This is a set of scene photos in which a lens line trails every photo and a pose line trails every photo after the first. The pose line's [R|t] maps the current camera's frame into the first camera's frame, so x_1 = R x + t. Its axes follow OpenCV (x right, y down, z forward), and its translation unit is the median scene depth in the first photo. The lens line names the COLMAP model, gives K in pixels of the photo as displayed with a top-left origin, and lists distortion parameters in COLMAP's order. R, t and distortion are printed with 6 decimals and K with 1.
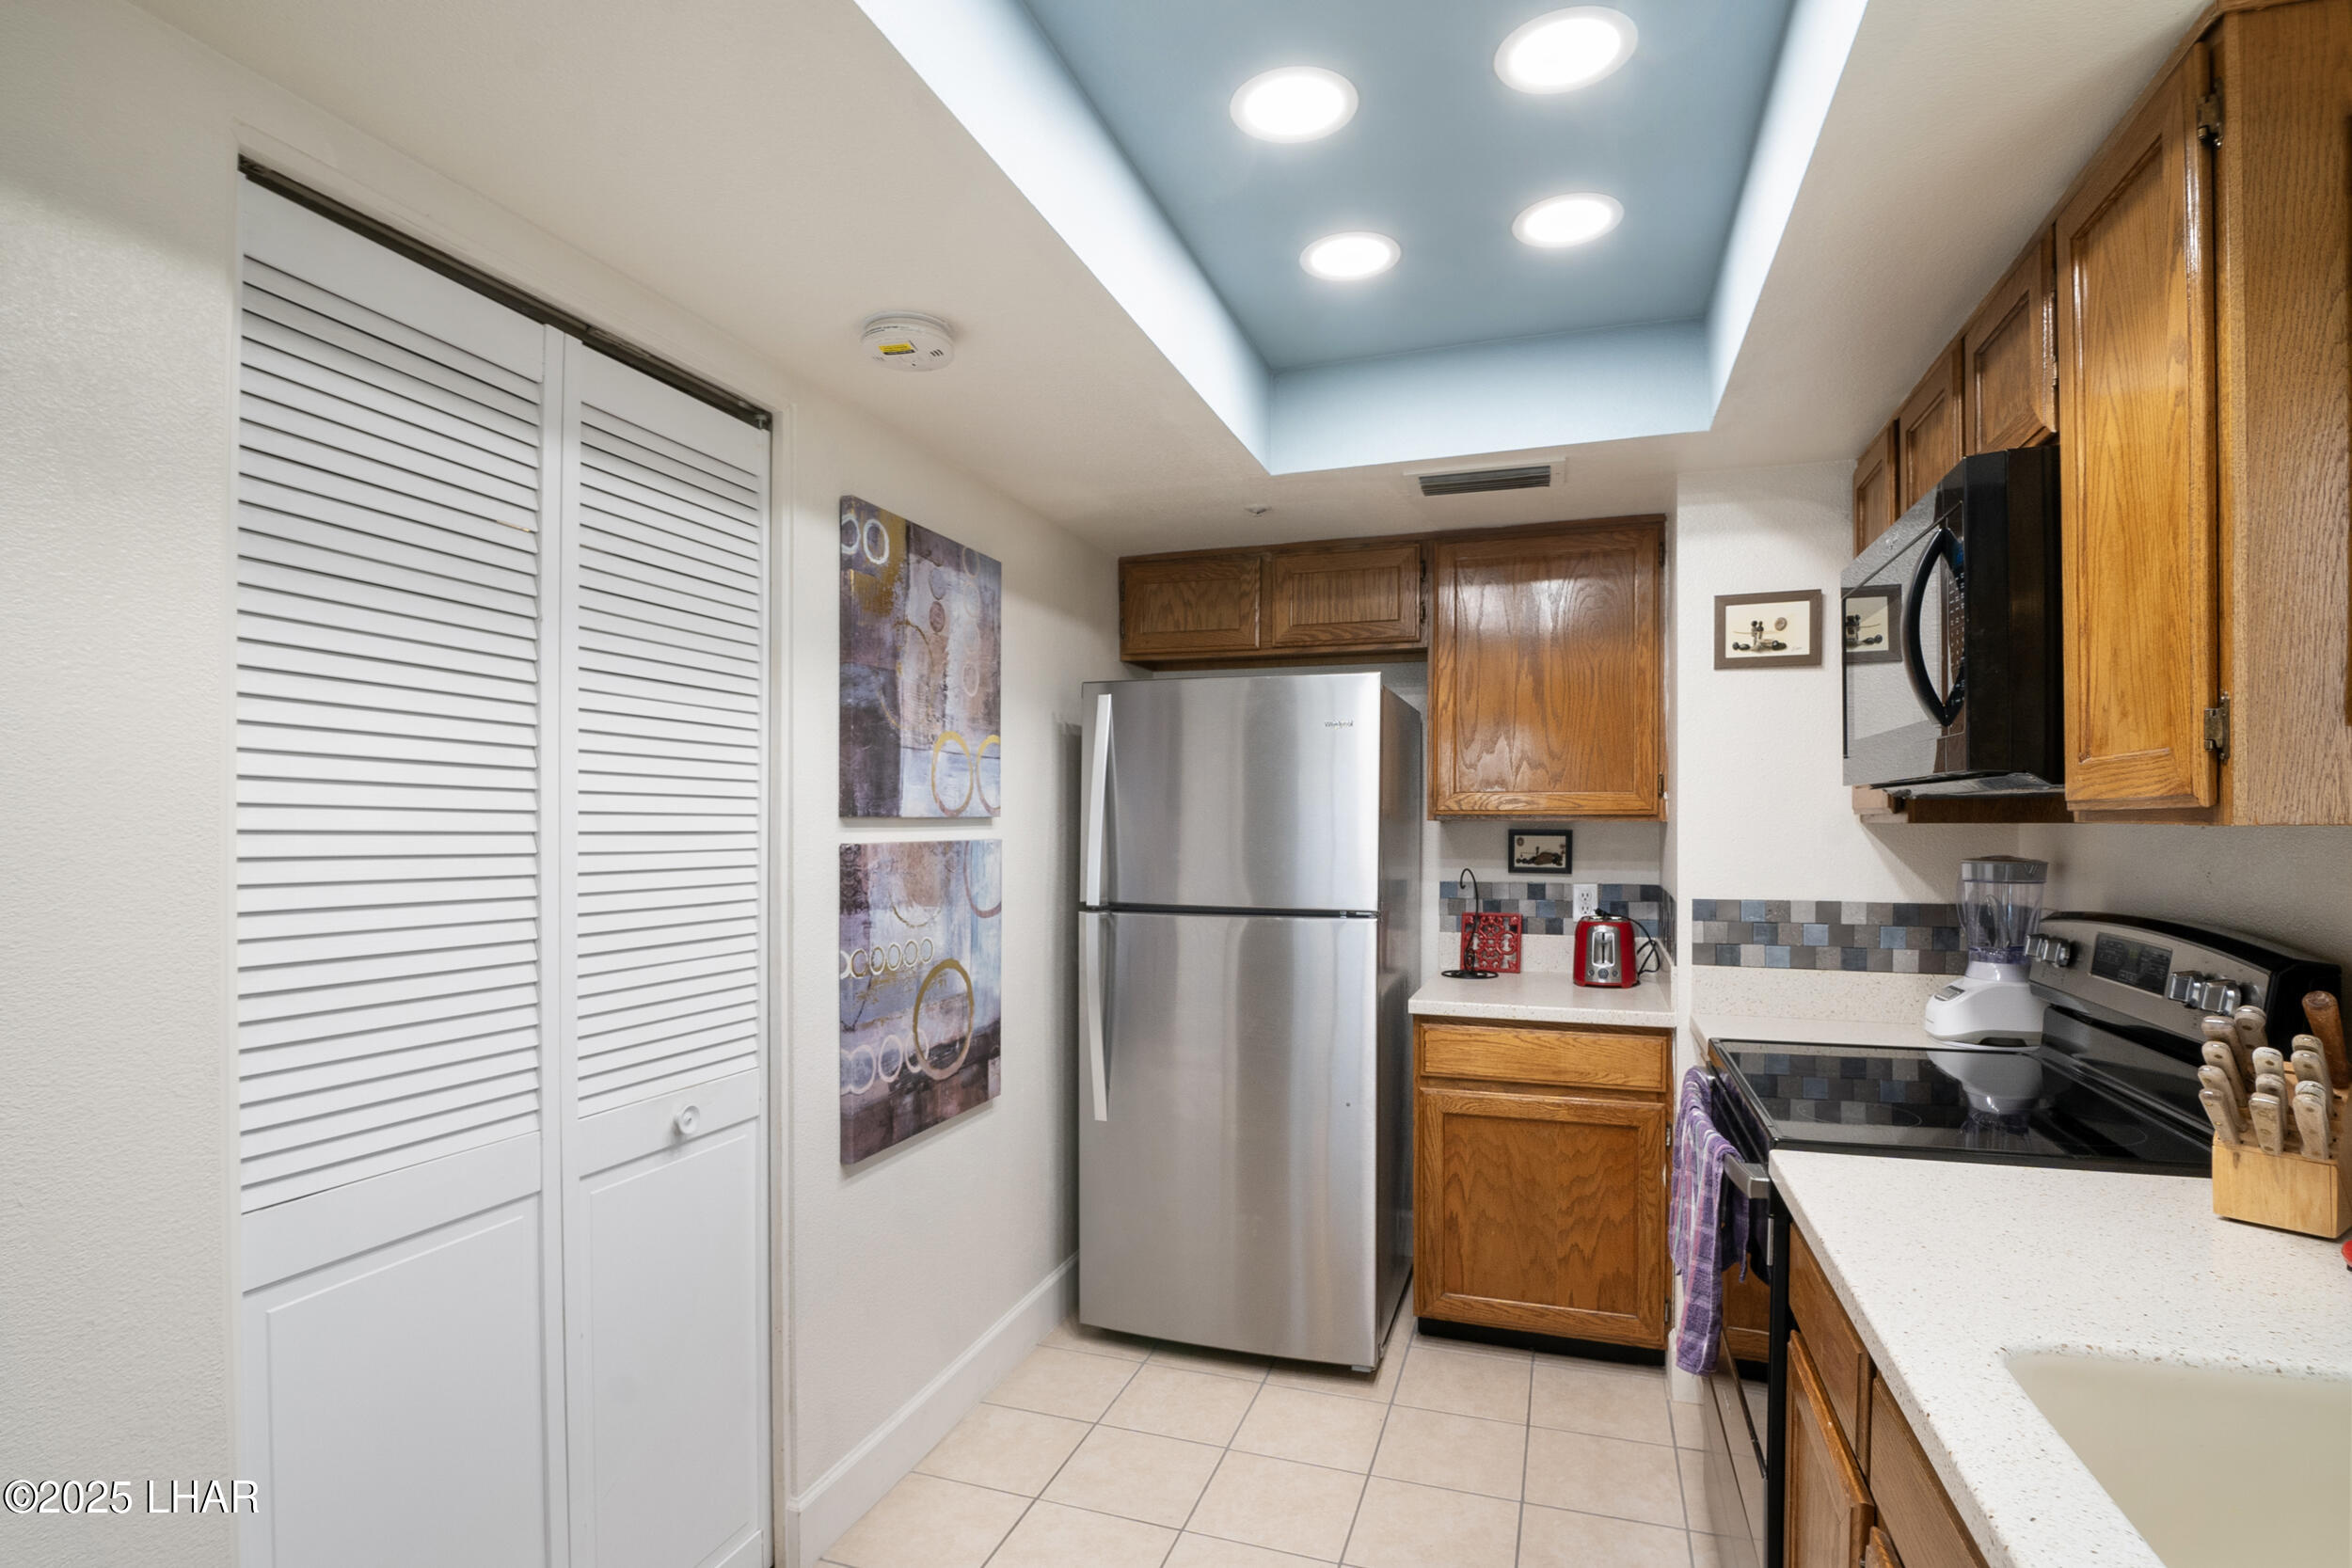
lens RADIAL K [[1162.7, 0, 1181.8], [0, 1162.7, 830.4], [0, 0, 1]] dist [-0.016610, -0.002781]
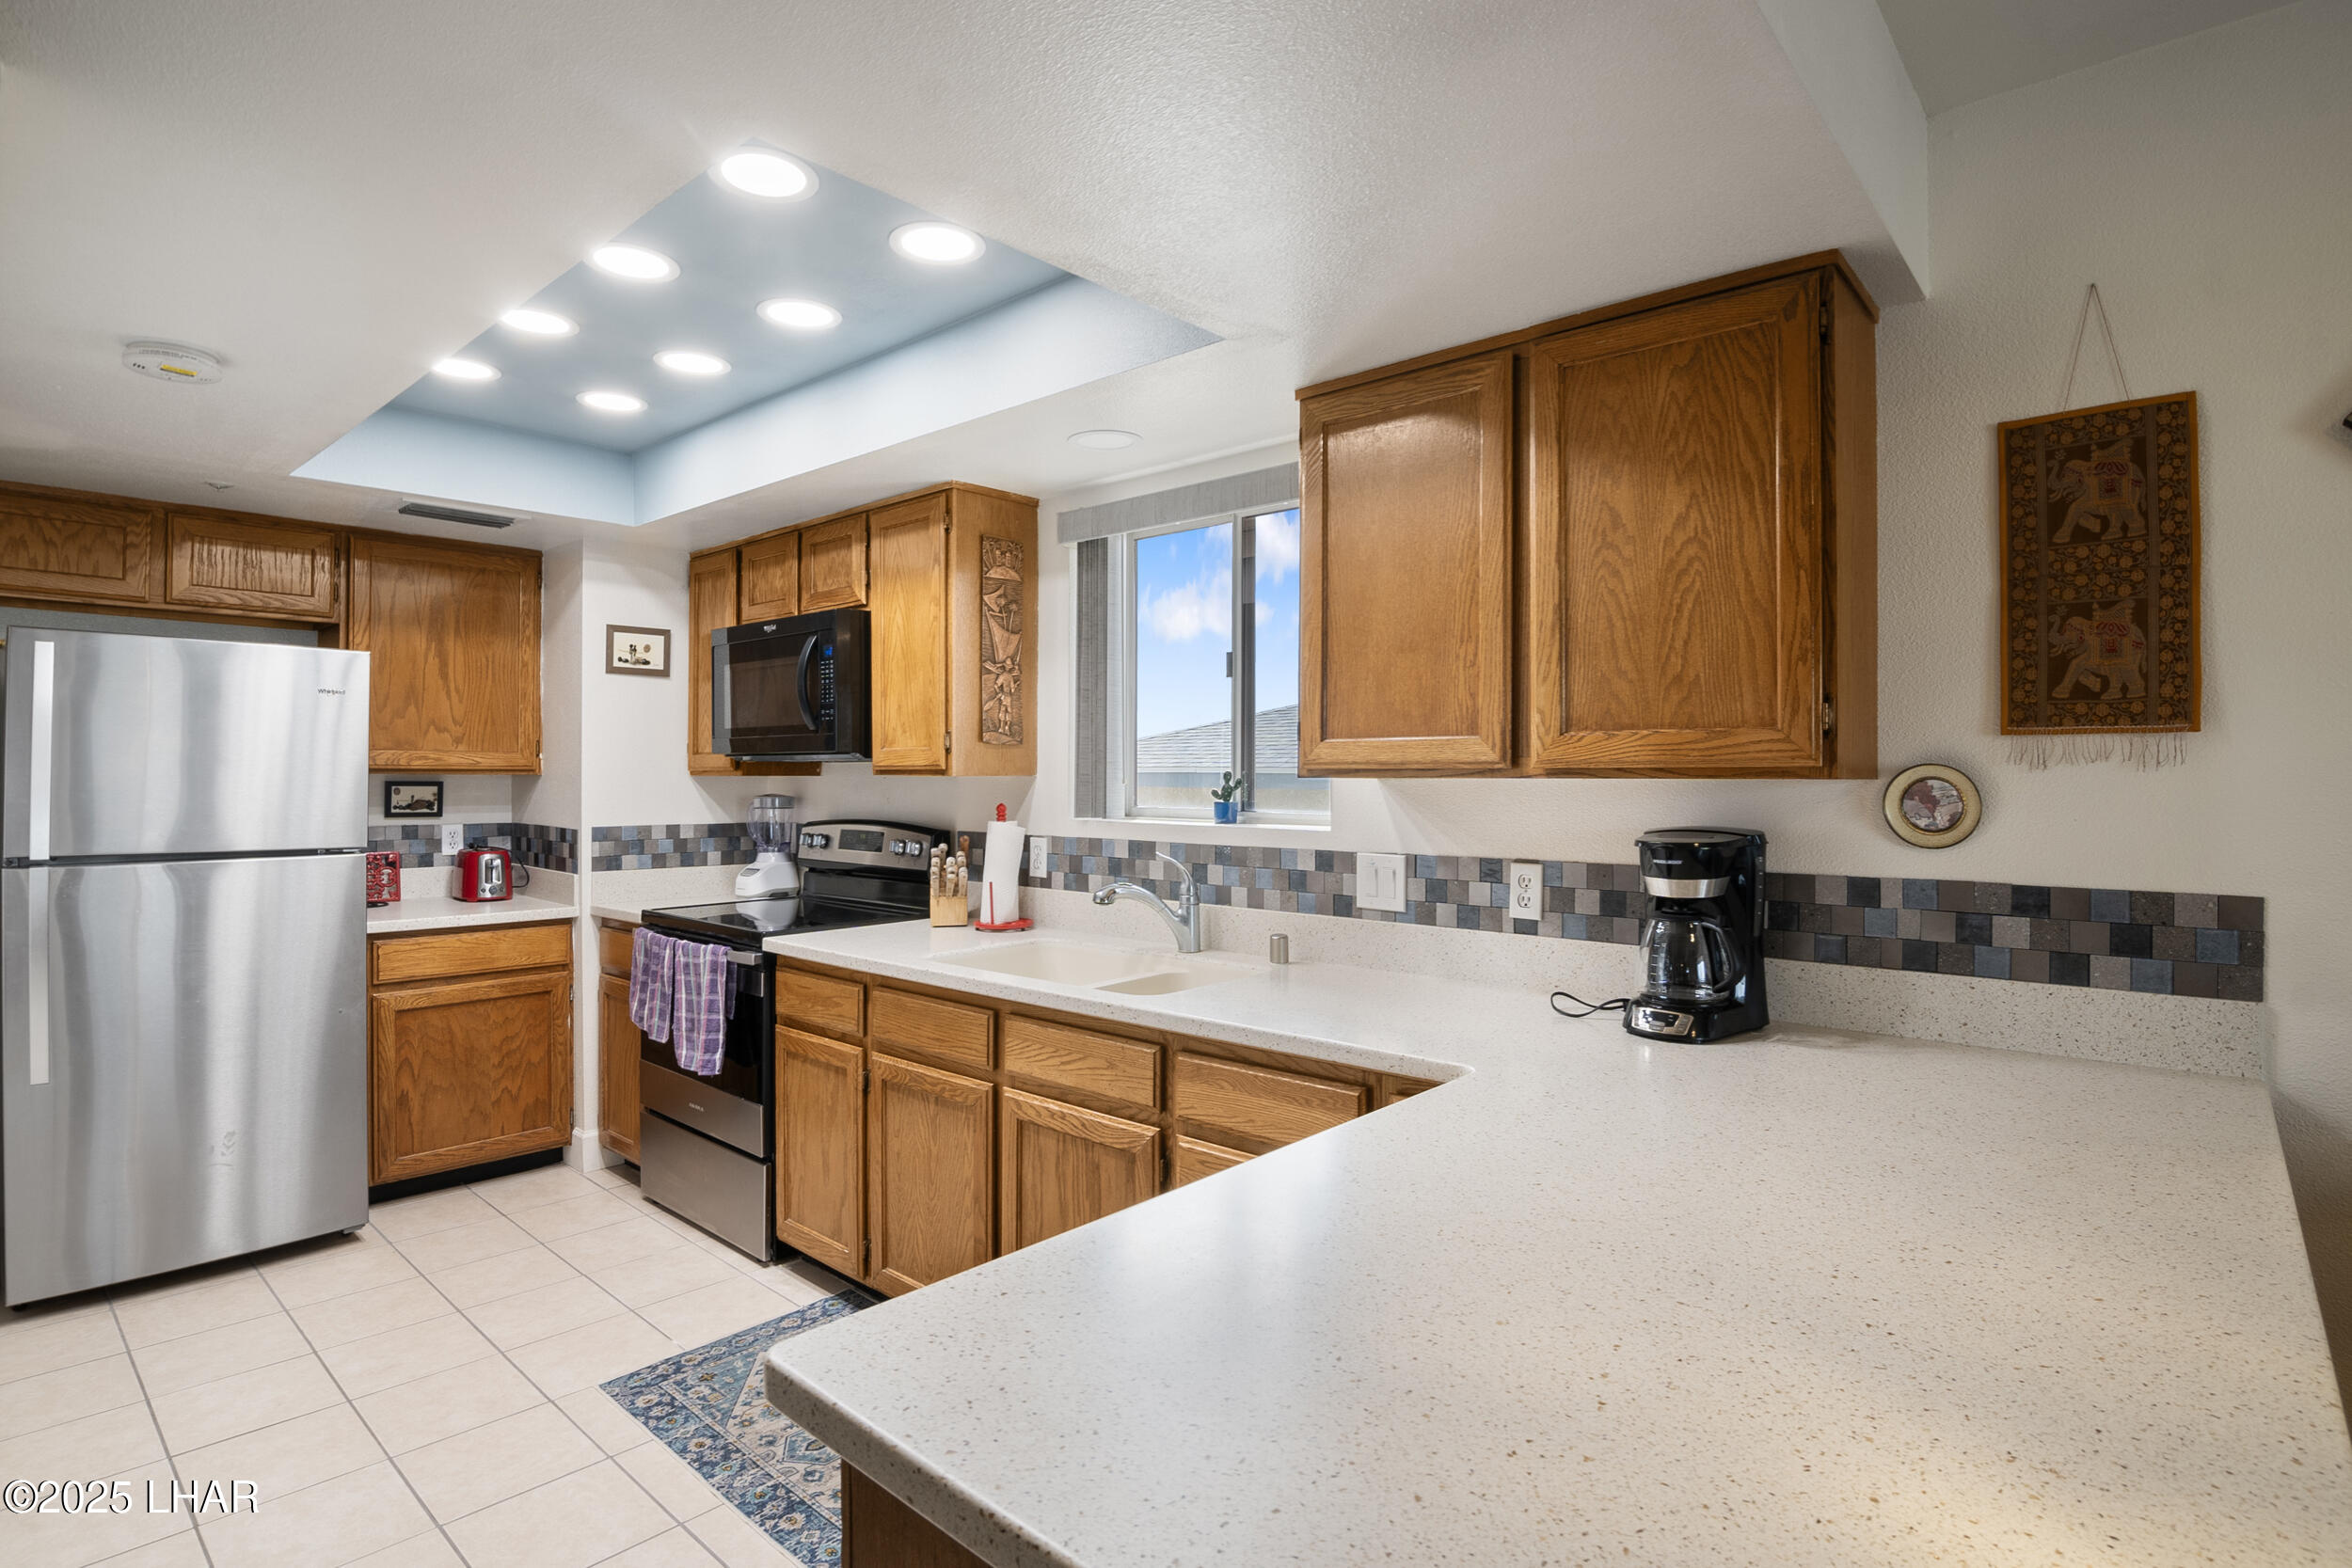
lens RADIAL K [[1162.7, 0, 1179.2], [0, 1162.7, 782.5], [0, 0, 1]] dist [-0.016610, -0.002781]
pose [[0.388346, -0.002569, 0.921510, -0.600344], [0.005247, 0.999986, 0.000577, 0.005233], [-0.921499, 0.004611, 0.388354, -0.250207]]
